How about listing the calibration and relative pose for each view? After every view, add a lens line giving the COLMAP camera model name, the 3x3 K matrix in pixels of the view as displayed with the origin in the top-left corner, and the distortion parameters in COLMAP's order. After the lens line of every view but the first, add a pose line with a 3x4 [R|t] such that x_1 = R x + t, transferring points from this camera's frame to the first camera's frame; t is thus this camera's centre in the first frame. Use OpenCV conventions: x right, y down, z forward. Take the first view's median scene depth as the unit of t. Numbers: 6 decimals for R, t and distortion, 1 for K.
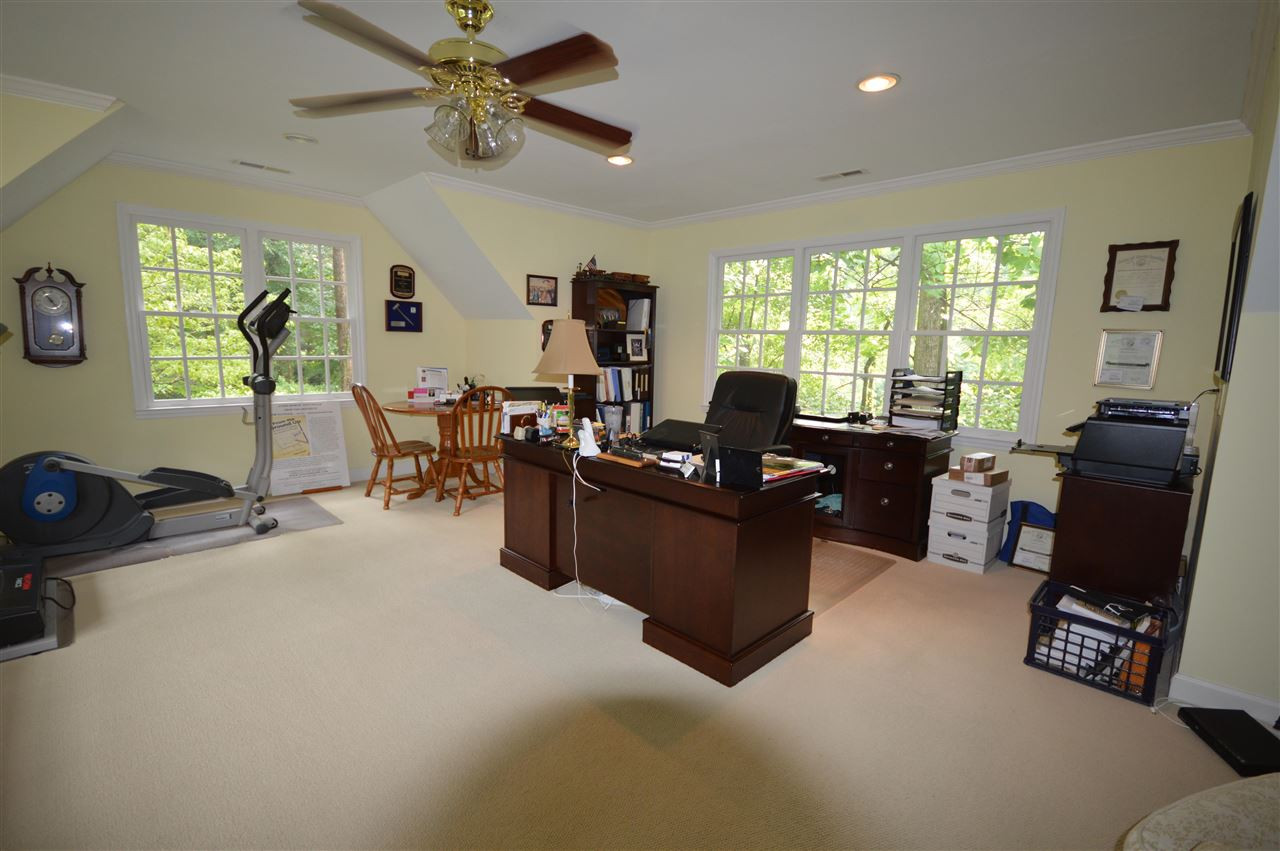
lens RADIAL K [[576.5, 0, 640.6], [0, 576.5, 423.4], [0, 0, 1]] dist [0.000009, -0.000459]
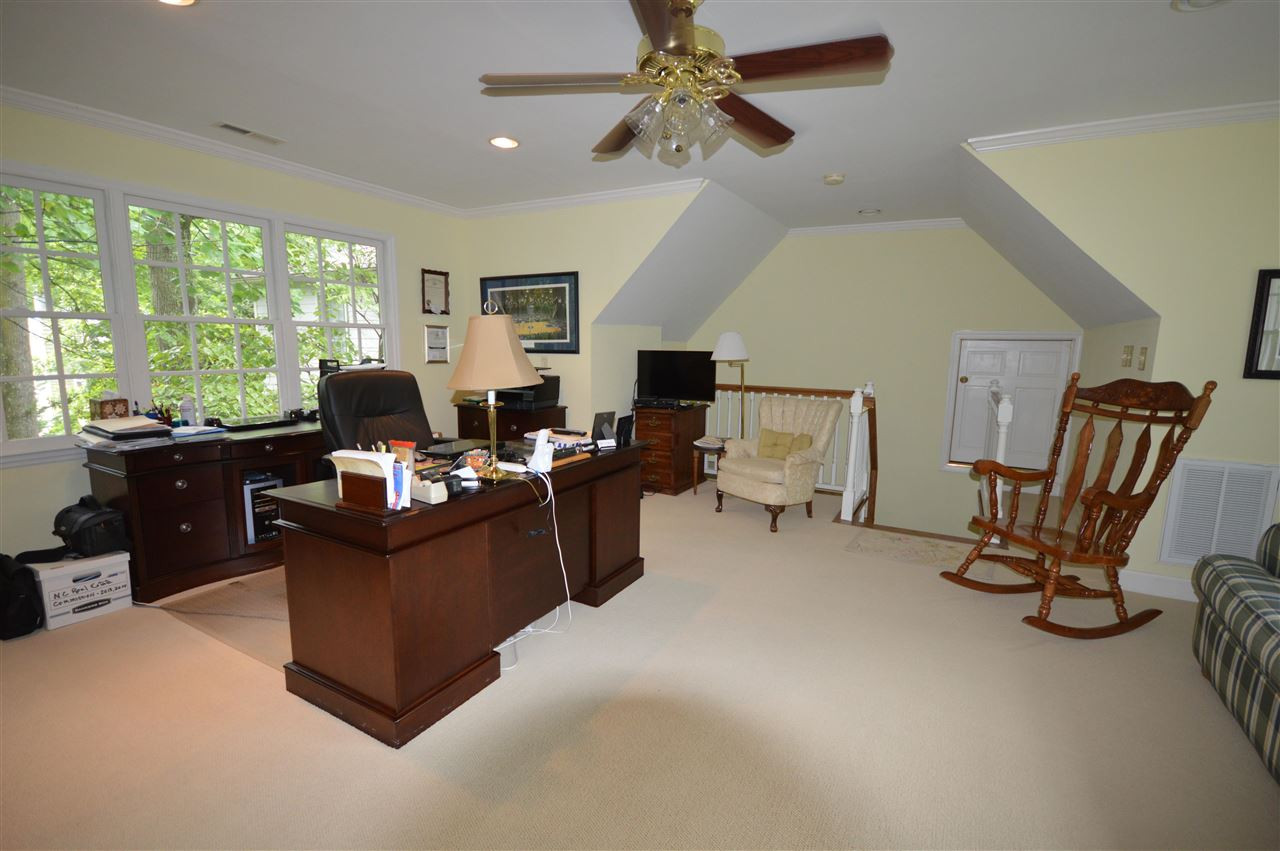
lens RADIAL K [[576.5, 0, 639.5], [0, 576.5, 426.5], [0, 0, 1]] dist [0.000009, -0.000459]
pose [[-0.276525, -0.168155, 0.946181, -0.820990], [0.108659, 0.972788, 0.204639, -0.155819], [-0.954844, 0.159399, -0.250729, 0.903950]]
